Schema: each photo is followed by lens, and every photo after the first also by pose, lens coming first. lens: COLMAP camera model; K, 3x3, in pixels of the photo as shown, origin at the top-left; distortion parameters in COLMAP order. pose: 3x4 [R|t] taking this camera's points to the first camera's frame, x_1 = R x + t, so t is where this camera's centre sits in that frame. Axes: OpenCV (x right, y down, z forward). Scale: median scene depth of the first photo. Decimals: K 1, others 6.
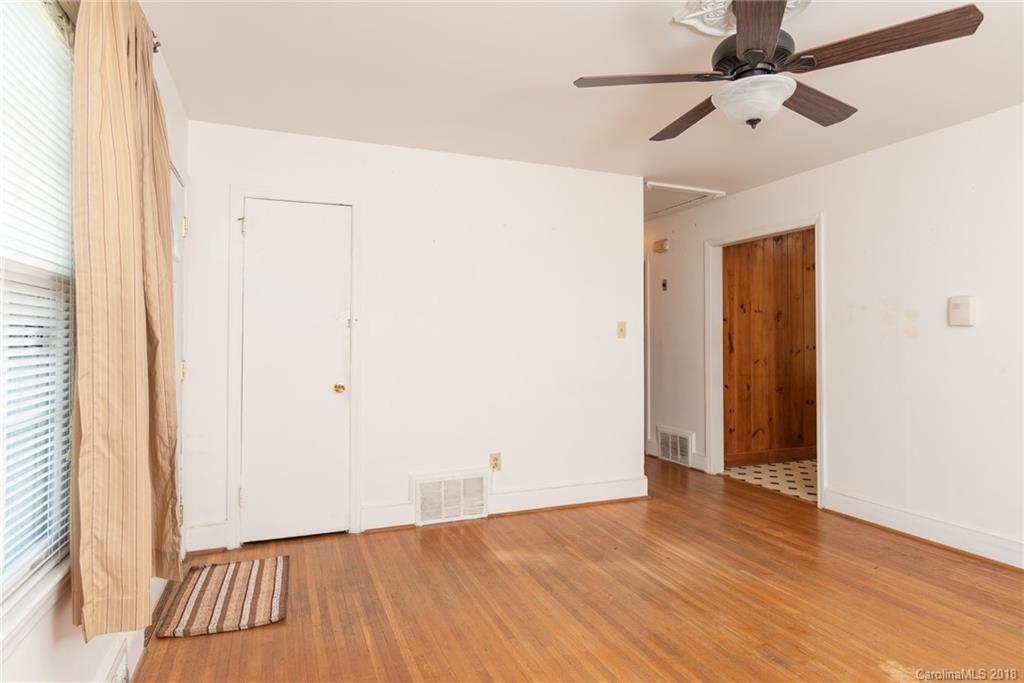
lens RADIAL K [[573.3, 0, 508.6], [0, 573.3, 332.4], [0, 0, 1]] dist [0.004164, 0.000268]
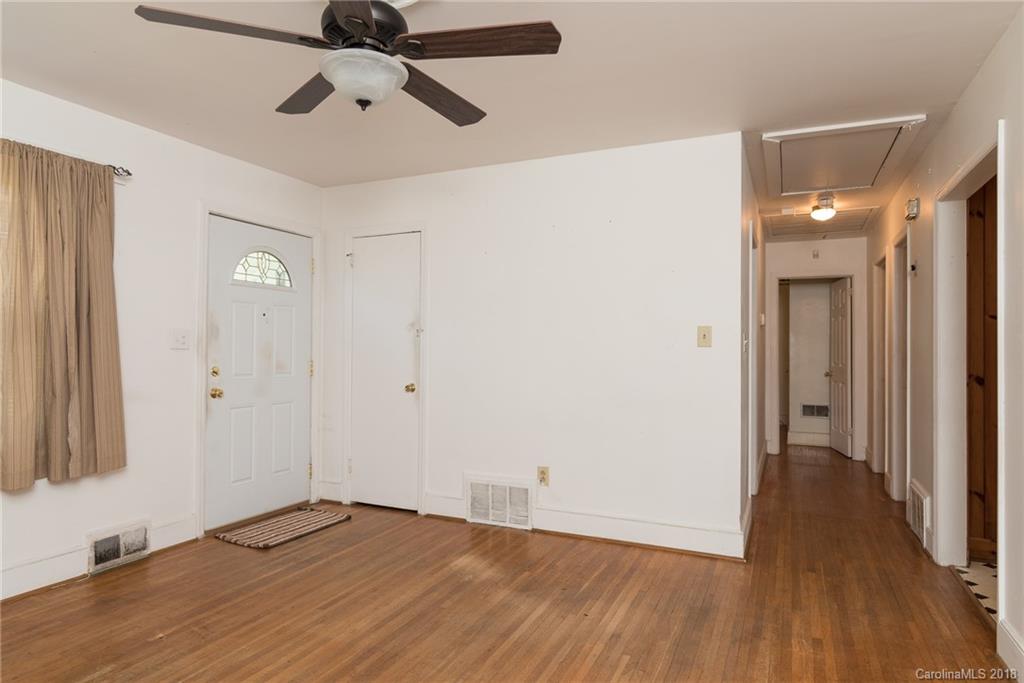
lens RADIAL K [[600.9, 0, 512.7], [0, 600.9, 346.8], [0, 0, 1]] dist [0.002729, -0.002445]
pose [[0.689480, 0.001953, -0.724302, 0.737345], [0.001810, 0.999989, 0.004419, 0.006673], [0.724303, -0.004358, 0.689468, 0.300000]]
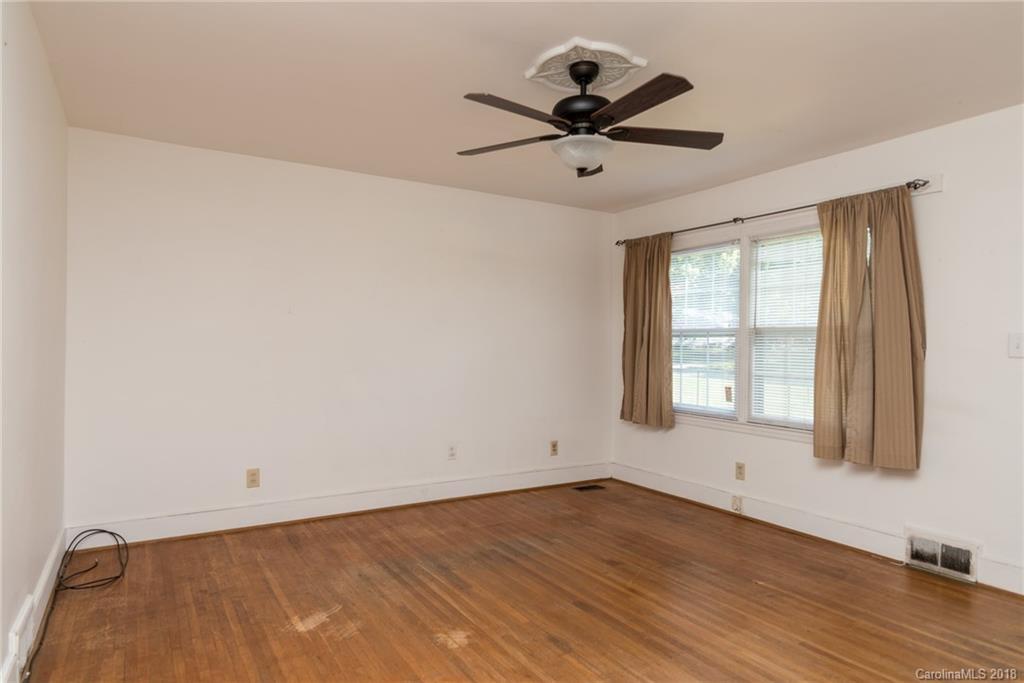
lens RADIAL K [[600.9, 0, 504.6], [0, 600.9, 349.7], [0, 0, 1]] dist [0.002729, -0.002445]
pose [[-0.986386, -0.009481, -0.164173, 0.461734], [-0.008364, 0.999937, -0.007493, 0.015451], [0.164233, -0.006018, -0.986403, 1.290232]]
